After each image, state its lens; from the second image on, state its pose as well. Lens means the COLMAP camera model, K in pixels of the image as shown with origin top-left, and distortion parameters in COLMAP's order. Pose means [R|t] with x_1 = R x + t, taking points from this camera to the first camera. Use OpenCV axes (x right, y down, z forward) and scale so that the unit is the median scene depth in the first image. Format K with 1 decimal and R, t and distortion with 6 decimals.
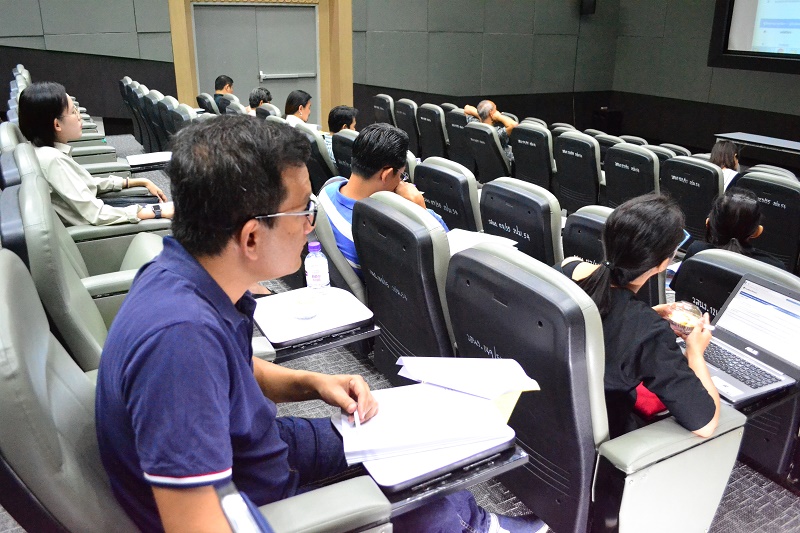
lens RADIAL K [[646.6, 0, 399.9], [0, 646.6, 263.2], [0, 0, 1]] dist [-0.083440, 0.019892]
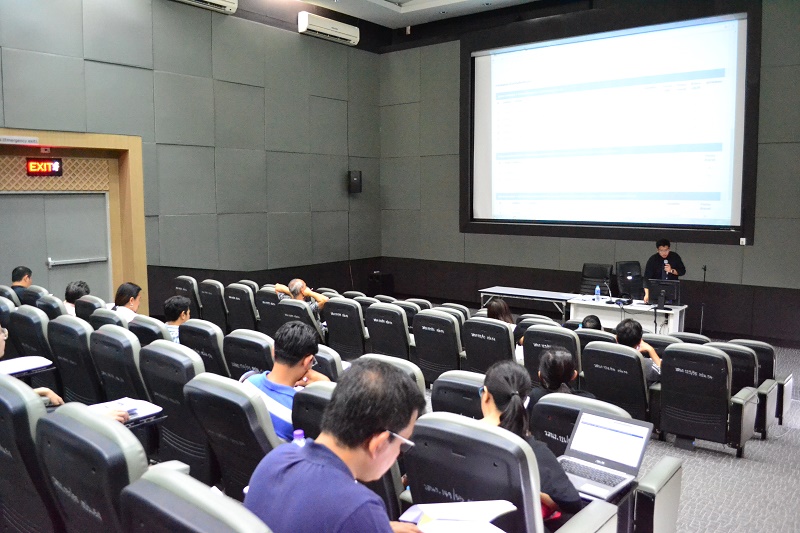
lens RADIAL K [[646.6, 0, 398.3], [0, 646.6, 266.3], [0, 0, 1]] dist [-0.083440, 0.019892]
pose [[0.929423, -0.052233, 0.365300, -0.107092], [0.137982, 0.967314, -0.212753, -0.013445], [-0.342247, 0.248142, 0.906252, -0.075093]]
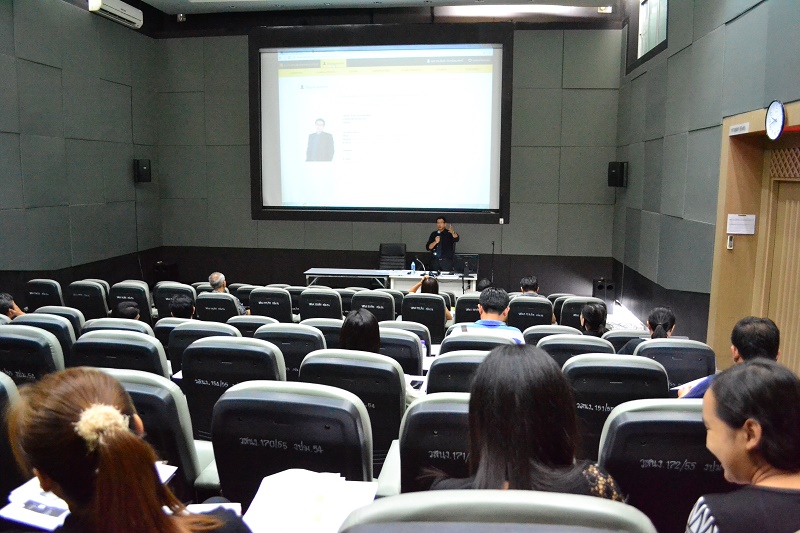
lens RADIAL K [[646.6, 0, 396.6], [0, 646.6, 264.5], [0, 0, 1]] dist [-0.083440, 0.019892]
pose [[0.603006, -0.116261, 0.789219, -0.570747], [0.274302, 0.959217, -0.068278, -0.100093], [-0.749094, 0.257656, 0.610304, 0.051134]]
